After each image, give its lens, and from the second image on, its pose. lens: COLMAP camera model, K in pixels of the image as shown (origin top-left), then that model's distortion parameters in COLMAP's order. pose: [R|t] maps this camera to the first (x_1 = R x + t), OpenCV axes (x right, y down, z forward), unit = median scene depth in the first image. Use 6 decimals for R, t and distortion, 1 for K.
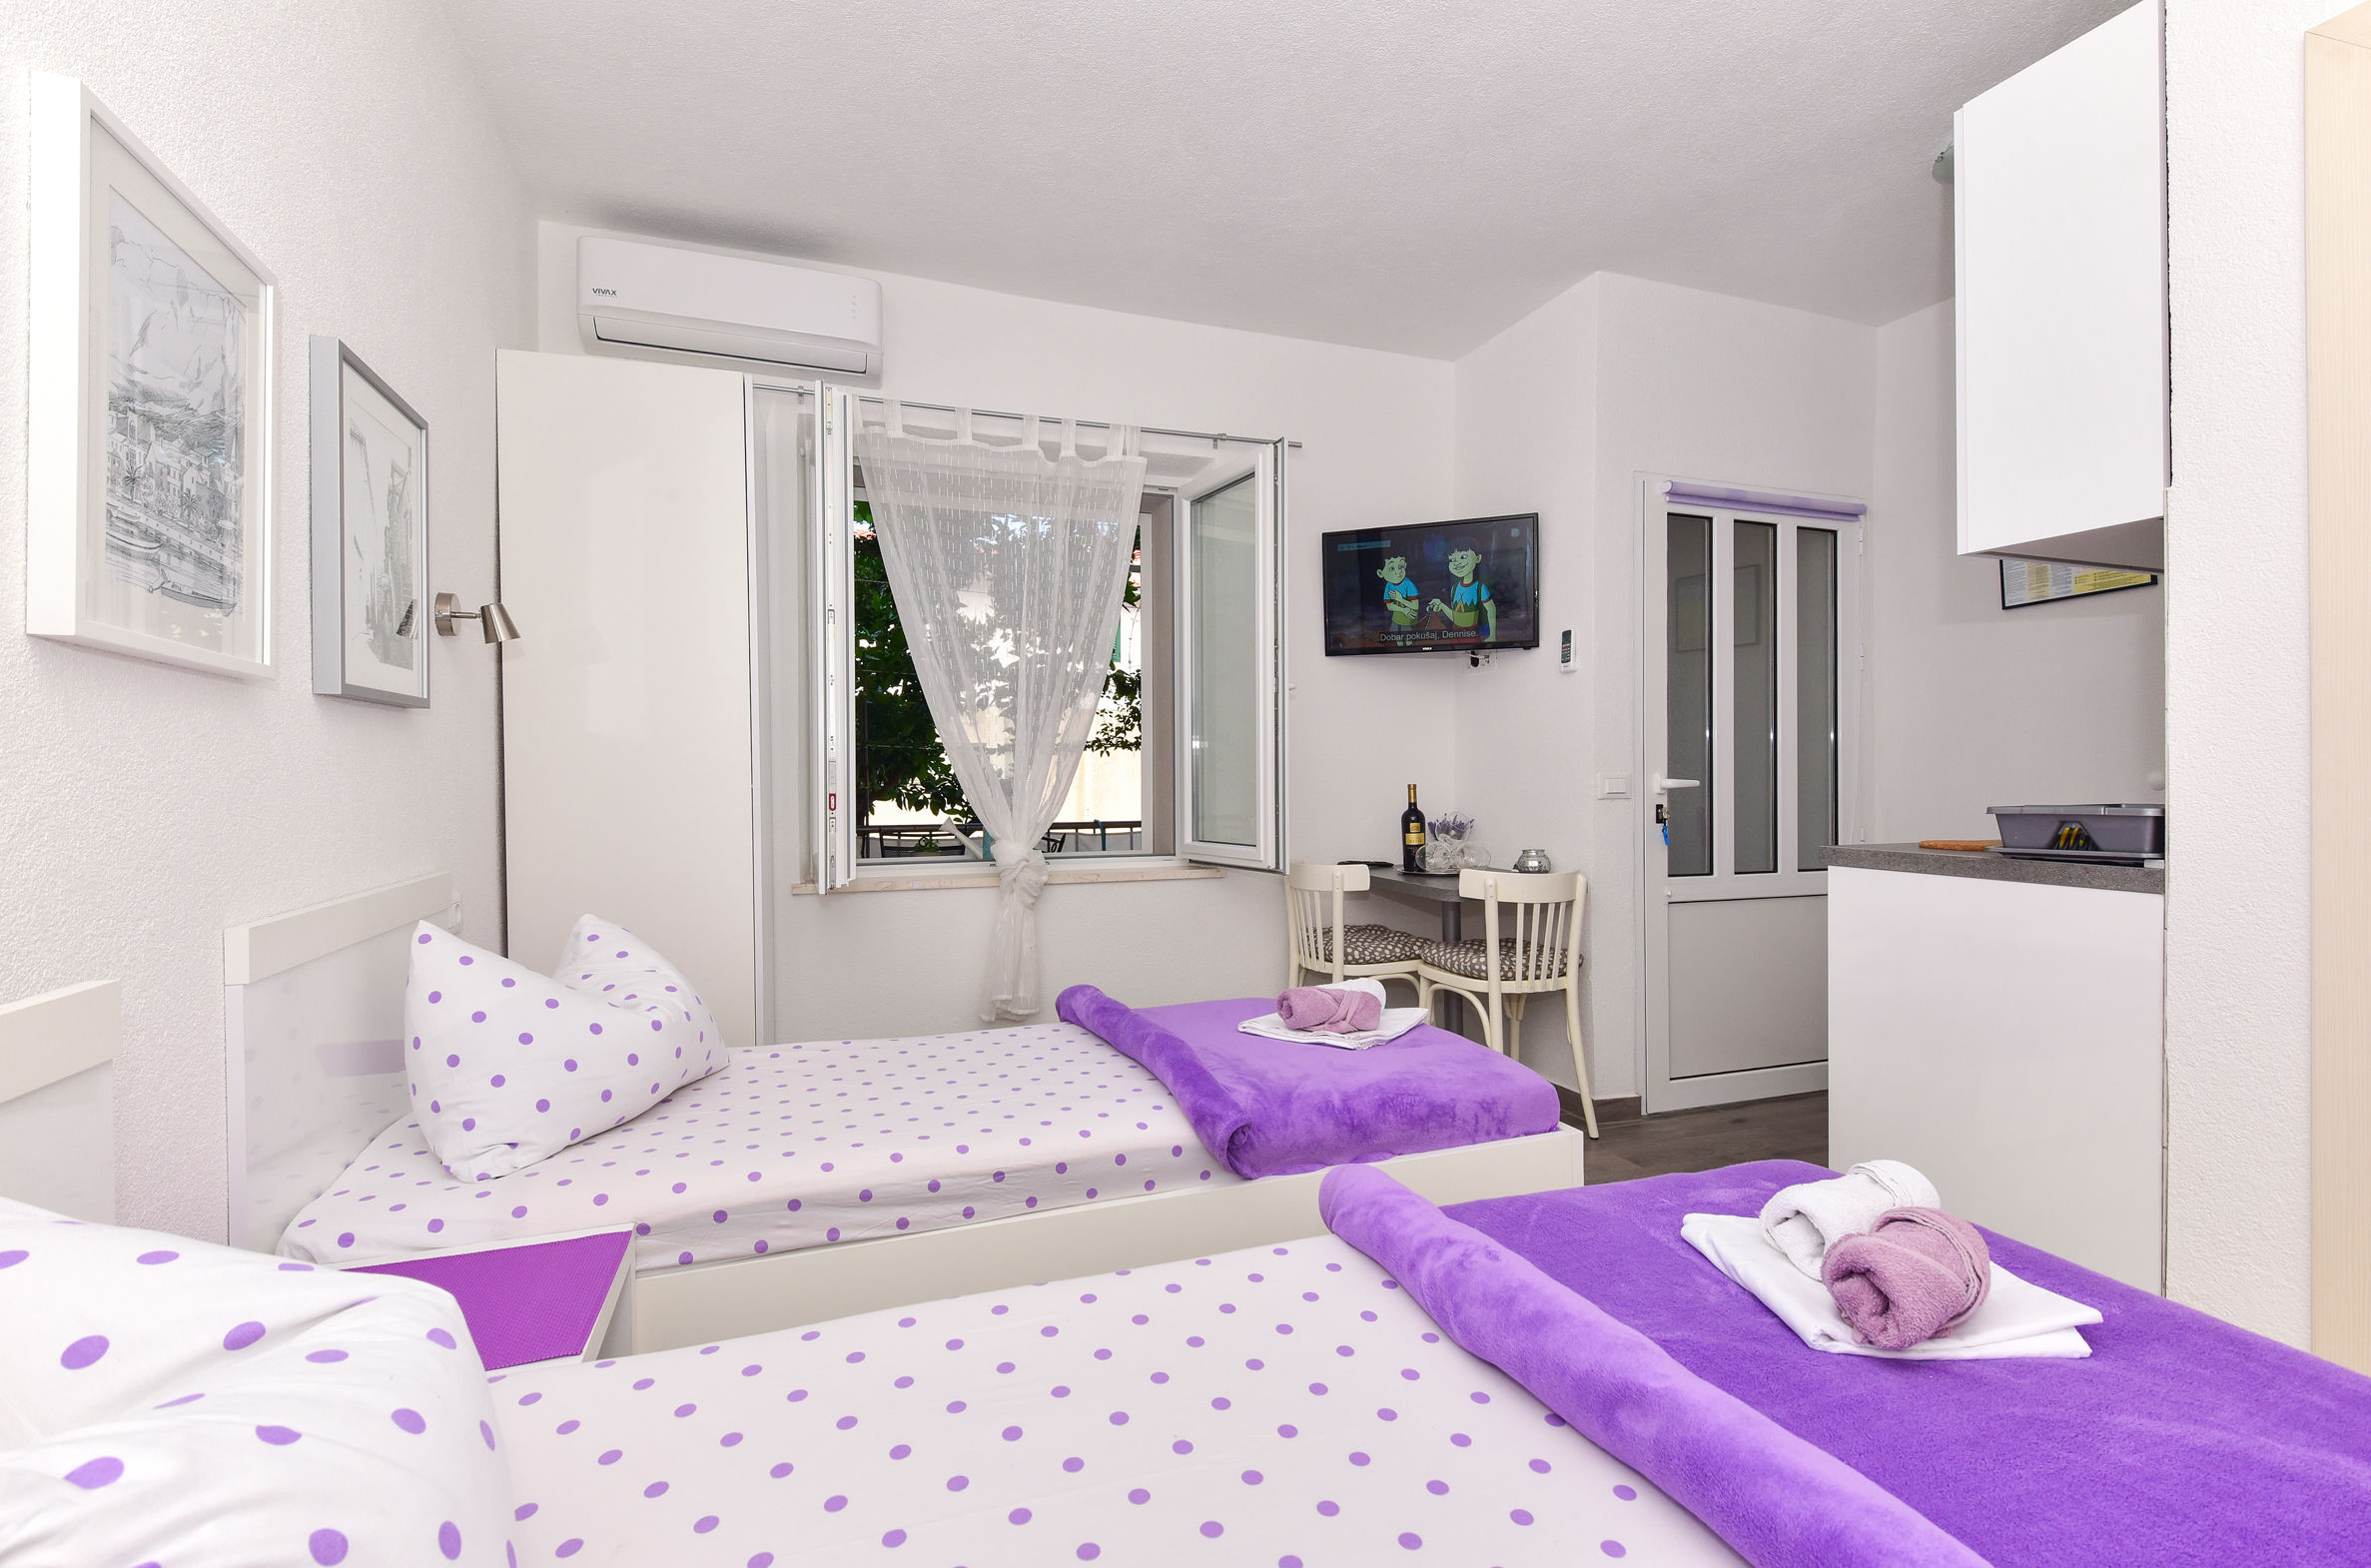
lens RADIAL K [[1063.4, 0, 1209.2], [0, 1063.4, 801.6], [0, 0, 1]] dist [0.012367, -0.016160]
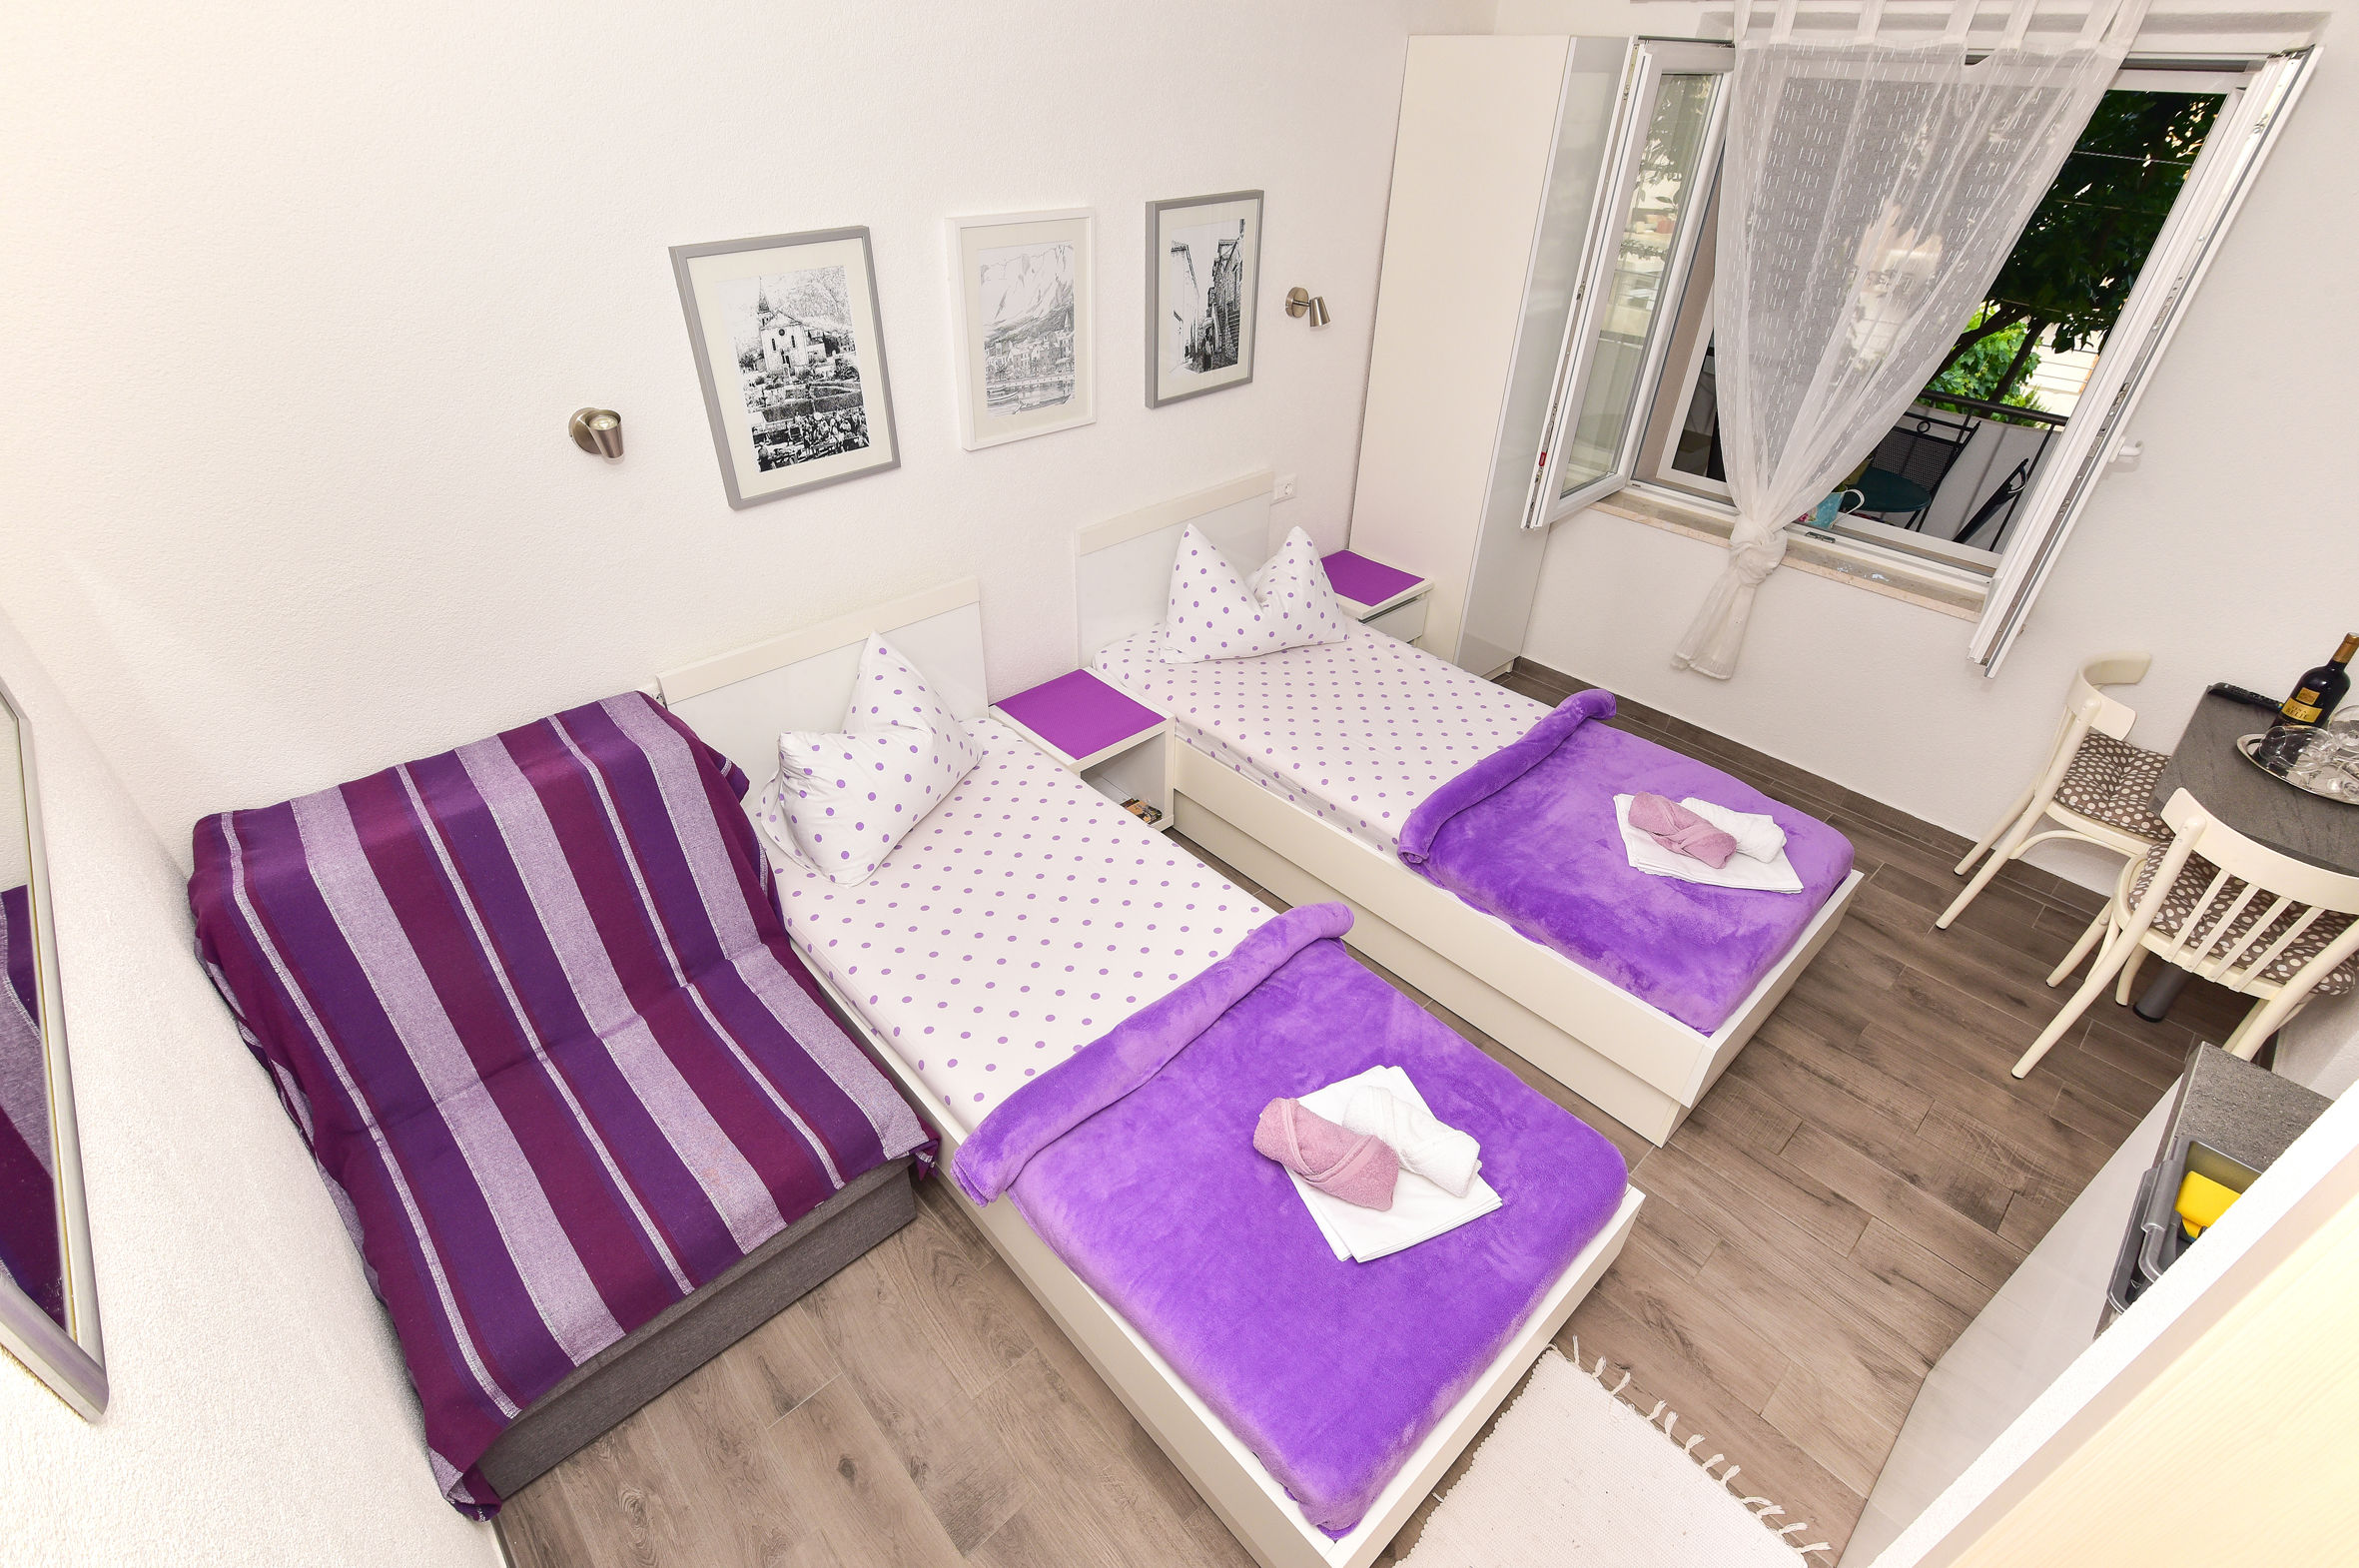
lens RADIAL K [[1058.0, 0, 1163.2], [0, 1058.0, 777.3], [0, 0, 1]] dist [0.012367, -0.016160]
pose [[0.384438, 0.533205, -0.753591, 0.854944], [-0.041174, 0.825417, 0.563020, -0.531718], [0.922232, -0.185418, 0.339276, 0.190803]]
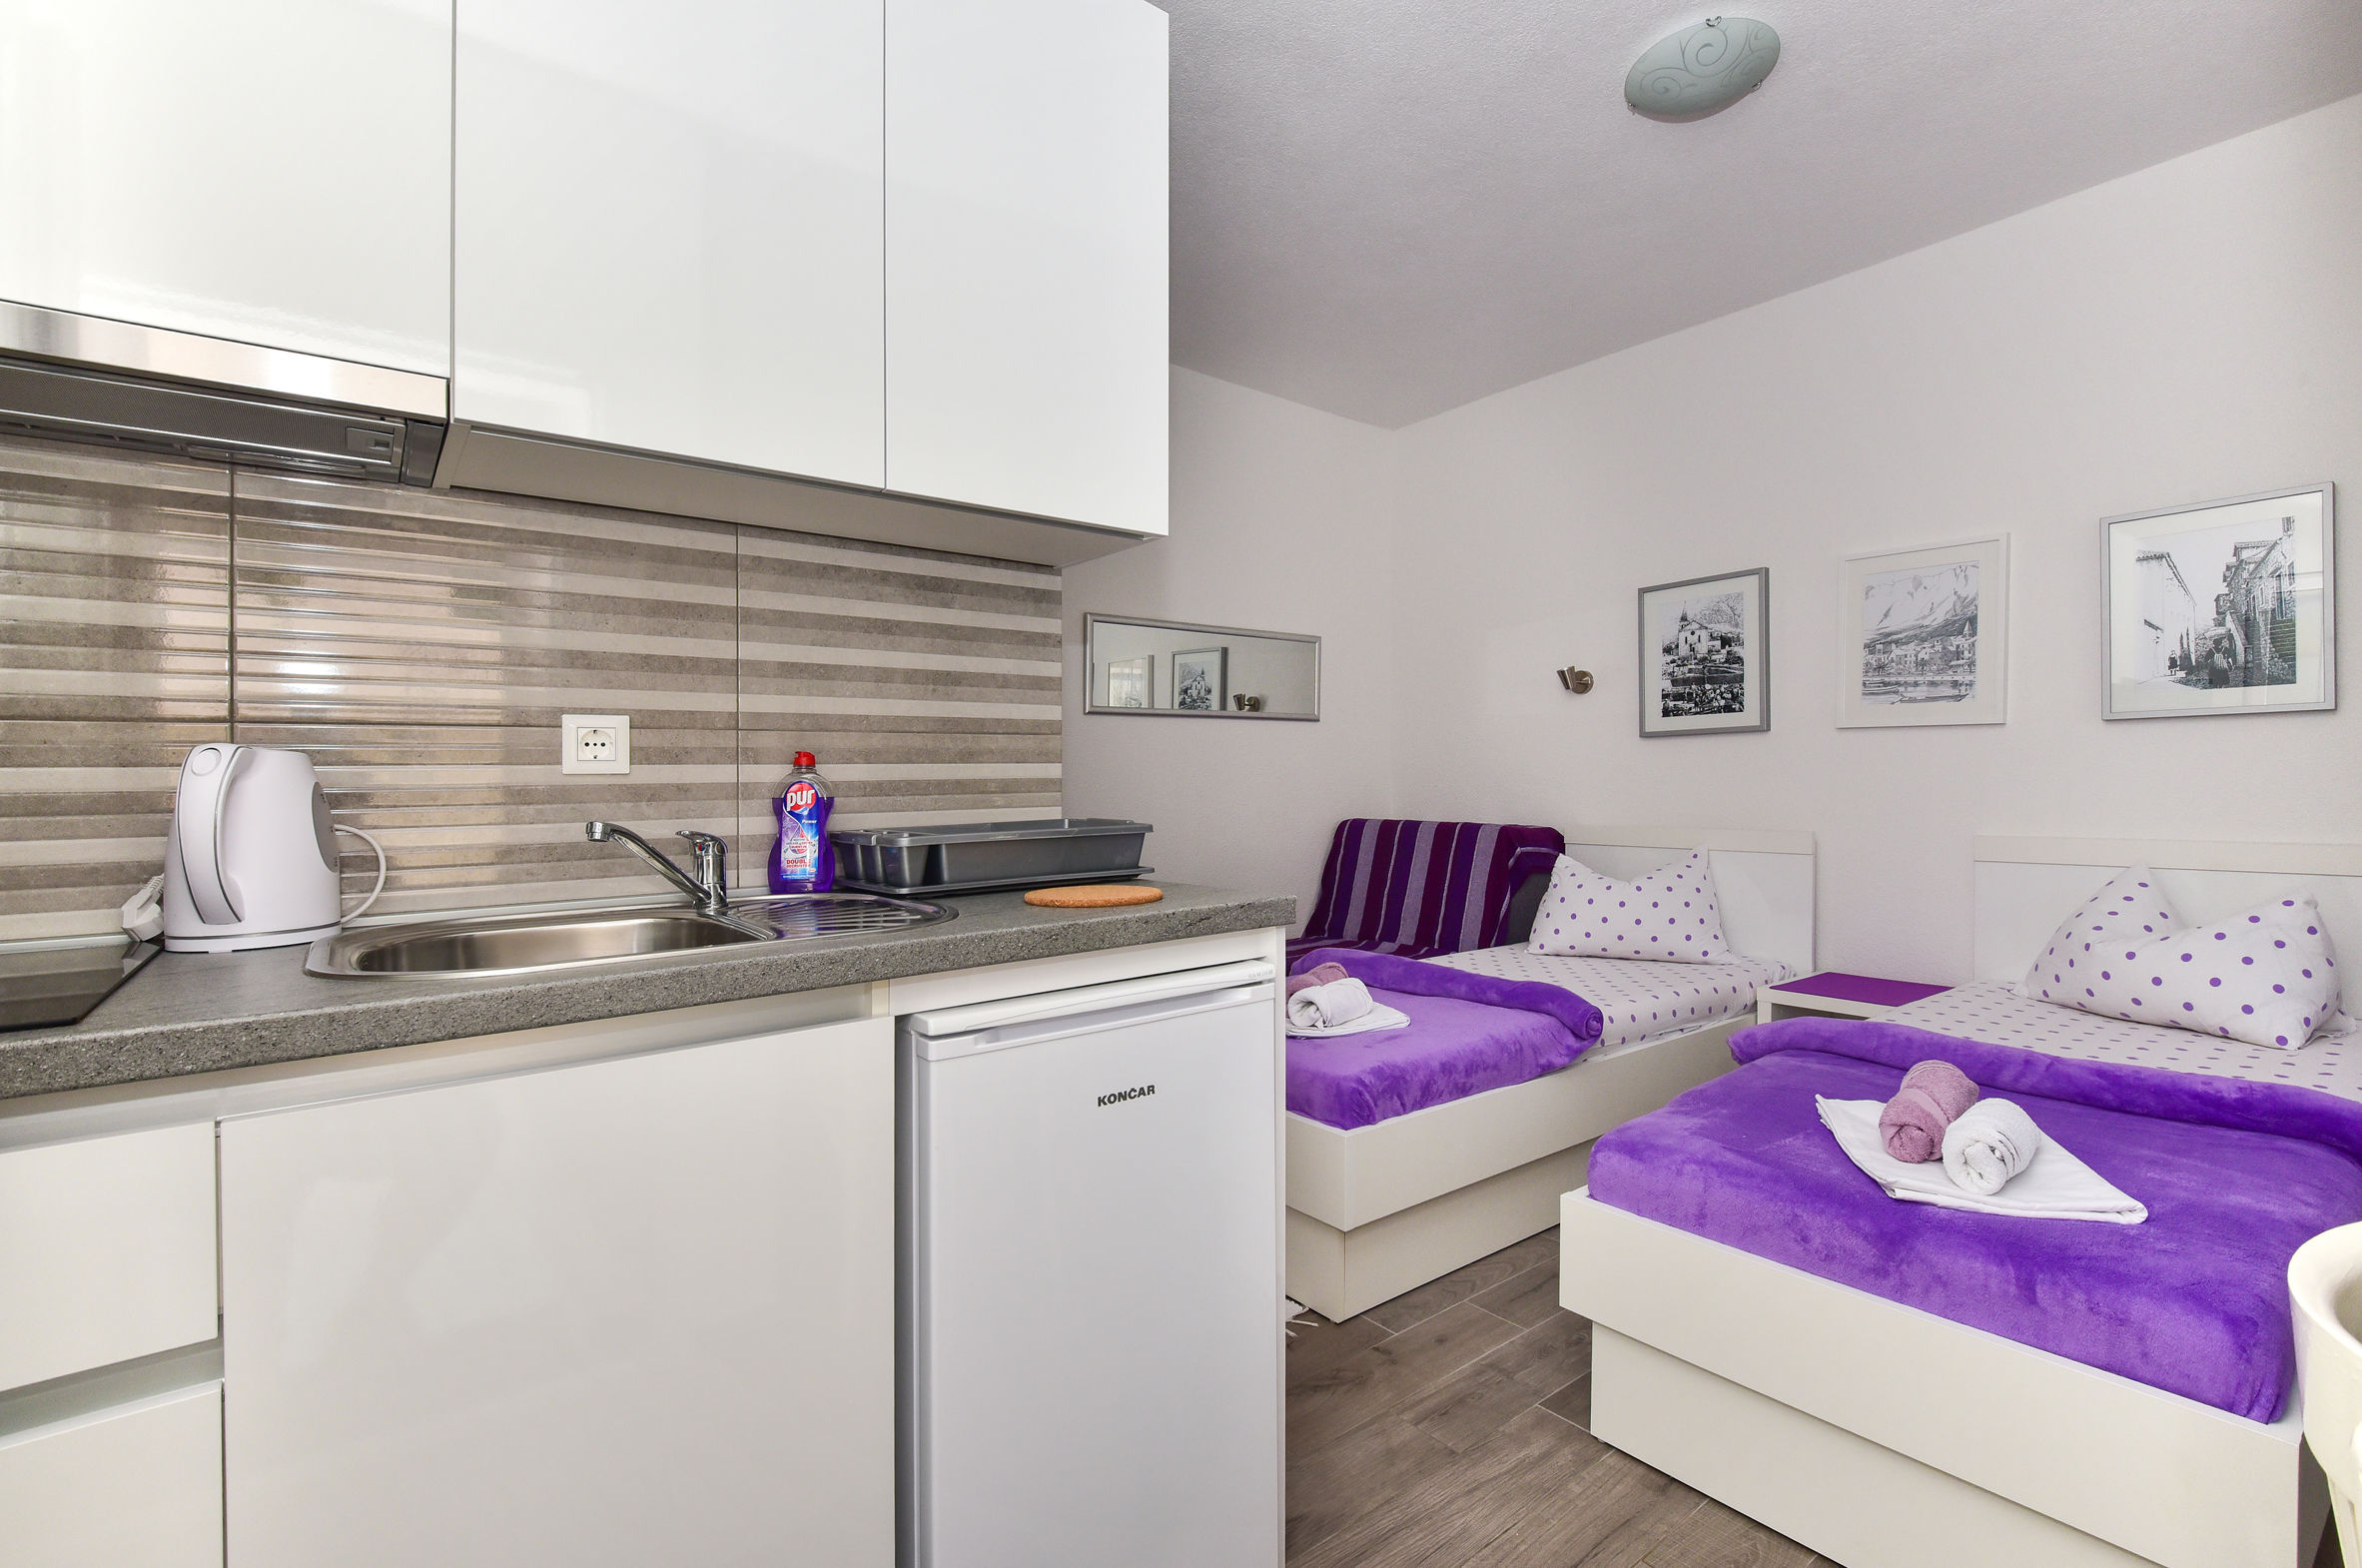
lens RADIAL K [[1059.4, 0, 1197.1], [0, 1059.4, 810.0], [0, 0, 1]] dist [0.012367, -0.016160]
pose [[-0.950483, 0.026991, -0.309601, 0.959529], [0.009989, 0.998360, 0.056372, -0.055589], [0.310615, 0.050488, -0.949194, 1.832060]]
